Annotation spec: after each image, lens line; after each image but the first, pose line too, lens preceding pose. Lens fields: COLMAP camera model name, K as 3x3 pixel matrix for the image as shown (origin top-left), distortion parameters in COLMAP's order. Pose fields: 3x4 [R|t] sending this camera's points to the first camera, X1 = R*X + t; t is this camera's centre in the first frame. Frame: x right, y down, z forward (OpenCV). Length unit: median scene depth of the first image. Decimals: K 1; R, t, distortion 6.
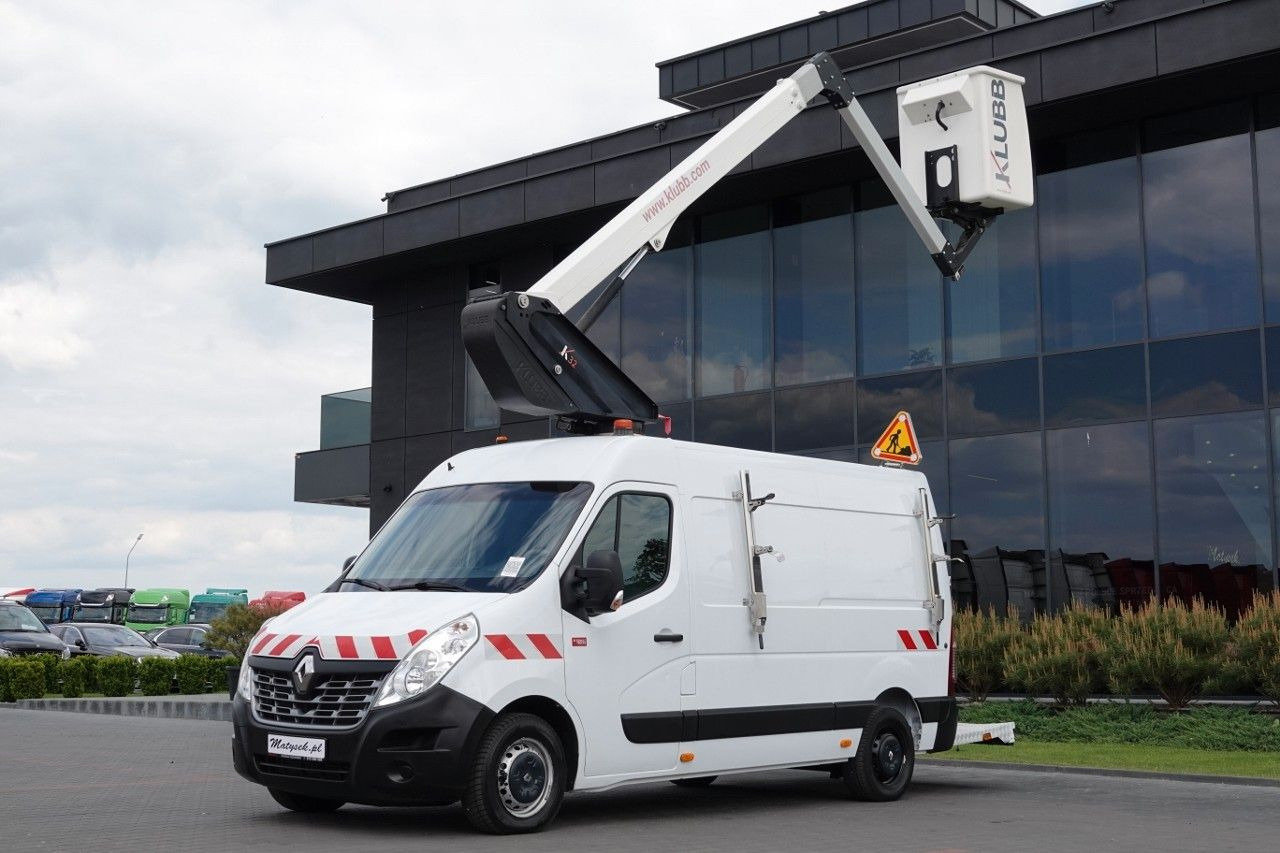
lens RADIAL K [[1693.6, 0, 606.3], [0, 1693.6, 425.7], [0, 0, 1]] dist [0.060457, -0.009780]
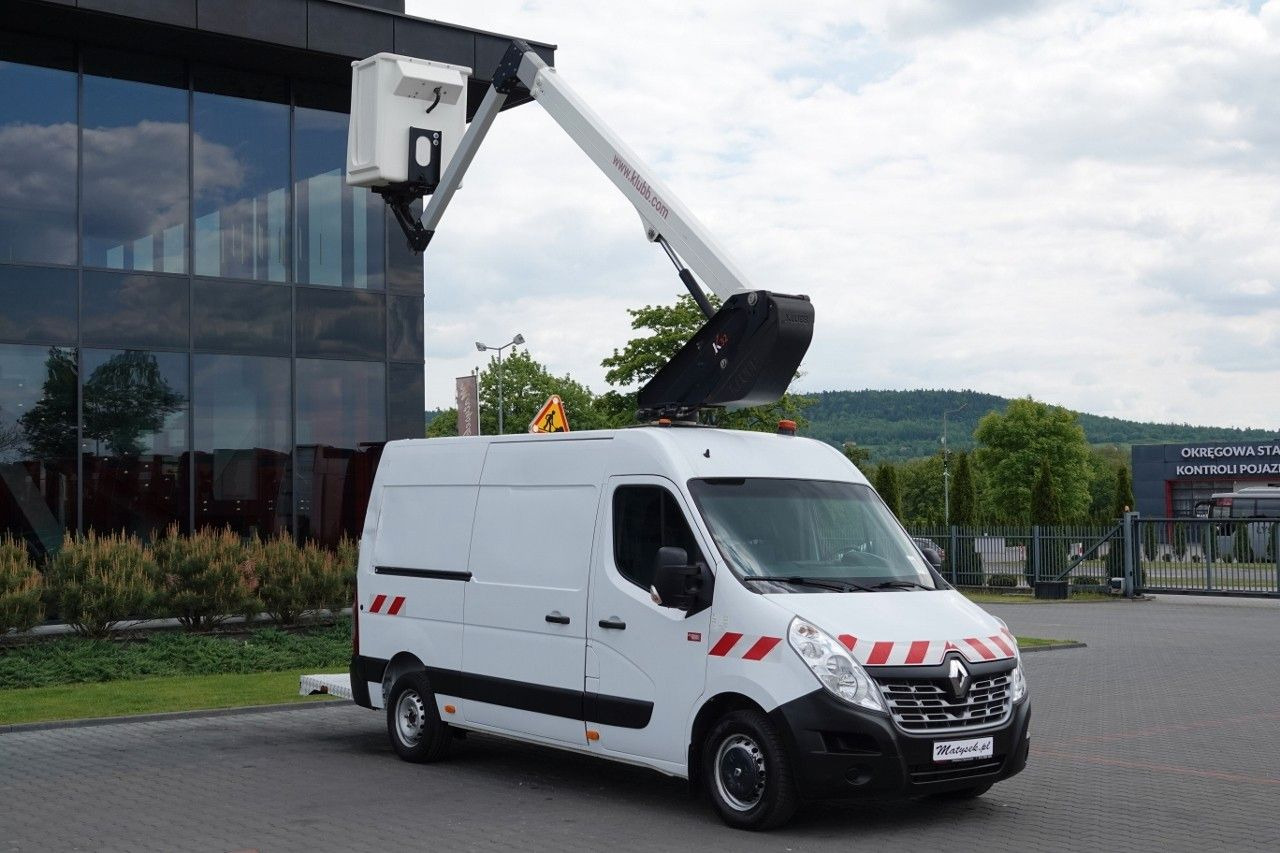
lens RADIAL K [[1693.6, 0, 606.3], [0, 1693.6, 425.7], [0, 0, 1]] dist [0.060457, -0.009780]
pose [[0.176591, 0.038653, 0.983525, -0.907322], [-0.117652, 0.992894, -0.017897, 0.027670], [-0.977228, -0.112553, 0.179883, 0.764826]]
